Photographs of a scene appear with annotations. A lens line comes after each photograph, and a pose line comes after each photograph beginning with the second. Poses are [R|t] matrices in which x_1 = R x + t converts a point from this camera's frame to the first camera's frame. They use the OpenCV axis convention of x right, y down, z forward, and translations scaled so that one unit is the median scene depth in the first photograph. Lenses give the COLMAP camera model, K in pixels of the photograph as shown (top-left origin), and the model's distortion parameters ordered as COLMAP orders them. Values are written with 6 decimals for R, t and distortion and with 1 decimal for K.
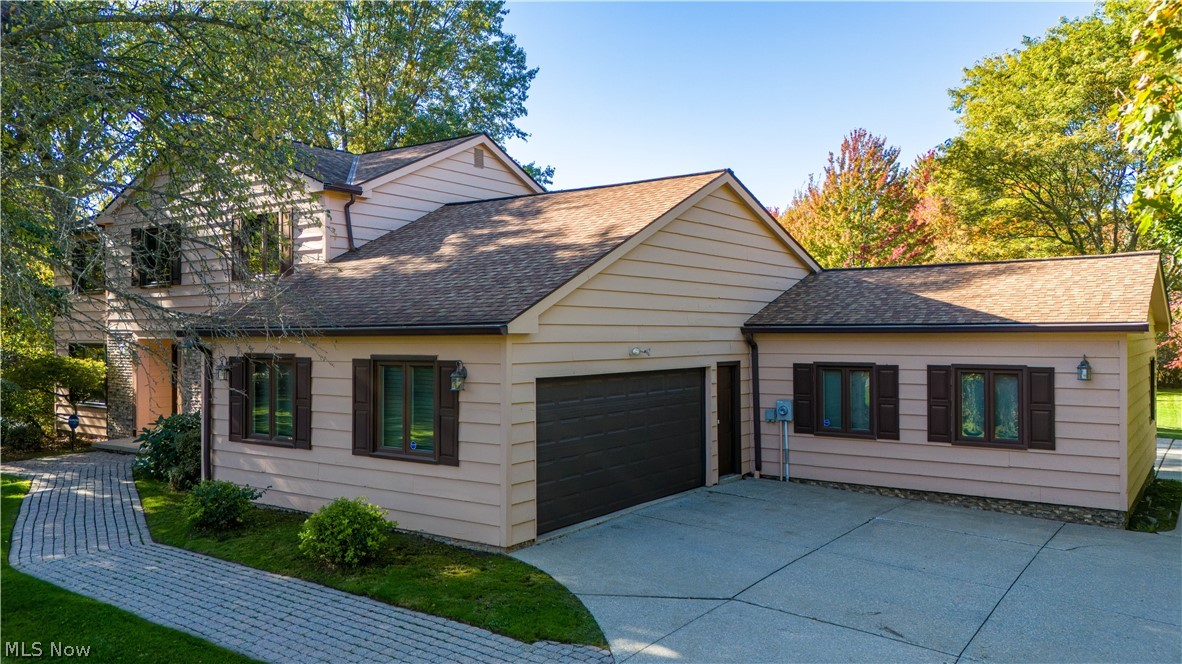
lens RADIAL K [[850.0, 0, 591.0], [0, 850.0, 332.0], [0, 0, 1]] dist [0.081405, -0.077551]
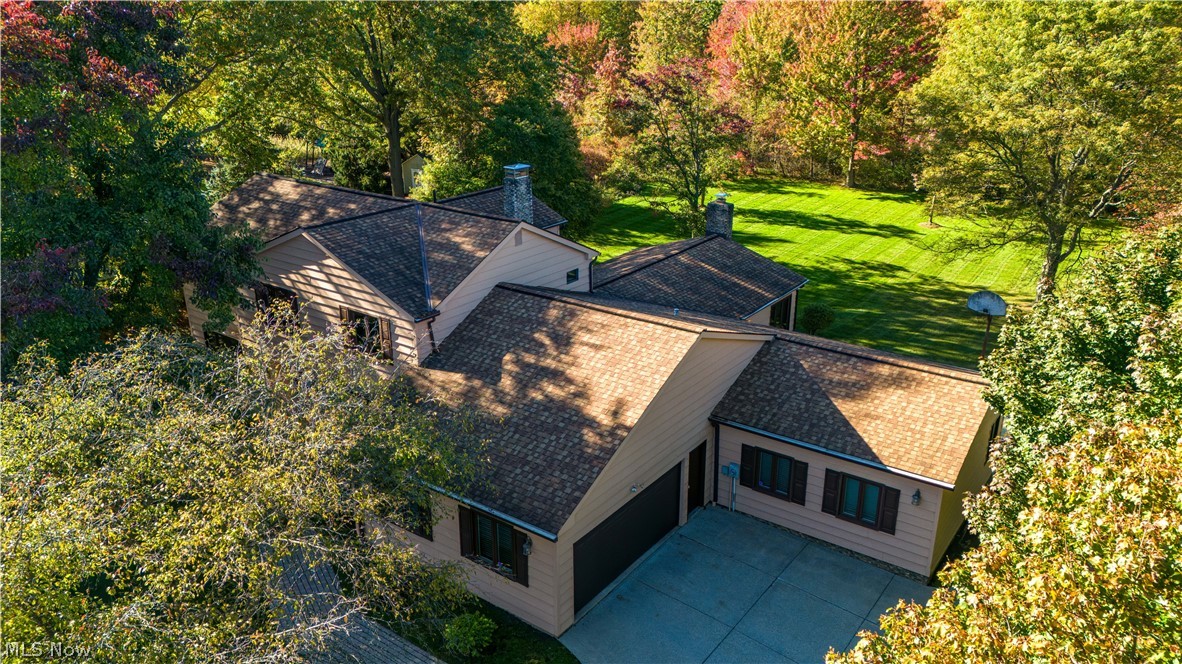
lens RADIAL K [[850.0, 0, 591.0], [0, 850.0, 332.0], [0, 0, 1]] dist [0.081405, -0.077551]
pose [[0.999913, 0.010007, -0.008579, -0.013037], [-0.006425, 0.938319, 0.345712, -0.678959], [0.011510, -0.345627, 0.938302, -0.328470]]
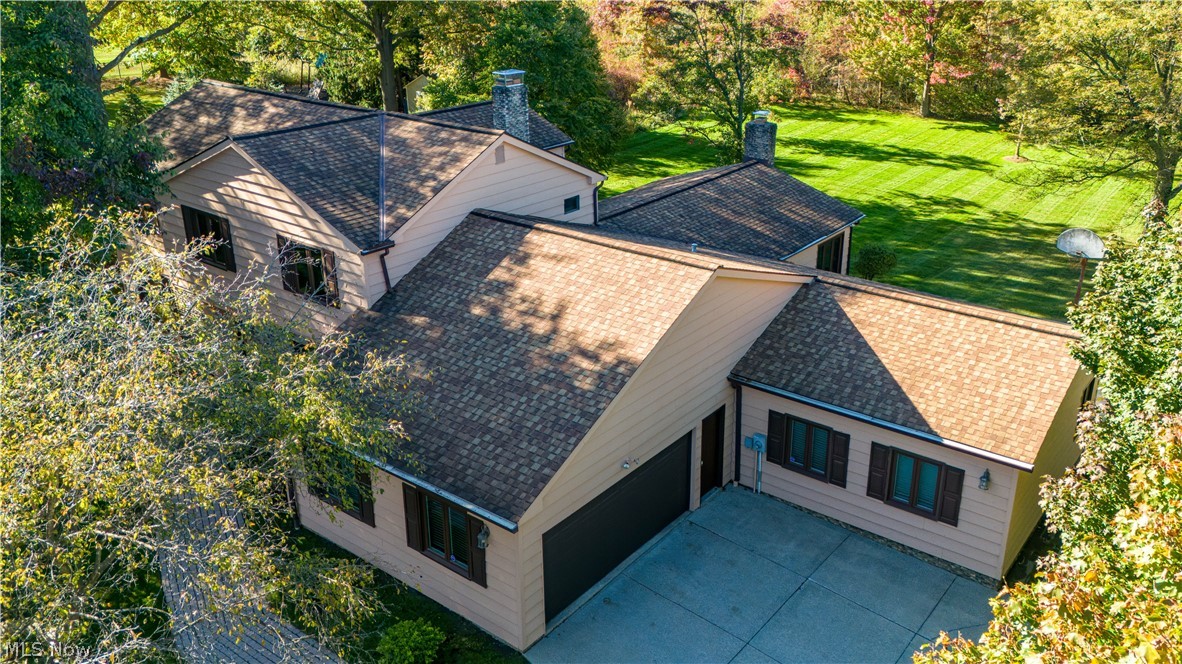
lens RADIAL K [[943.0, 0, 622.6], [0, 943.0, 299.0], [0, 0, 1]] dist [0.077073, -0.070628]
pose [[0.999469, 0.019076, -0.026431, 0.068679], [-0.008366, 0.933831, 0.357615, -0.598106], [0.031504, -0.357204, 0.933495, -0.179649]]
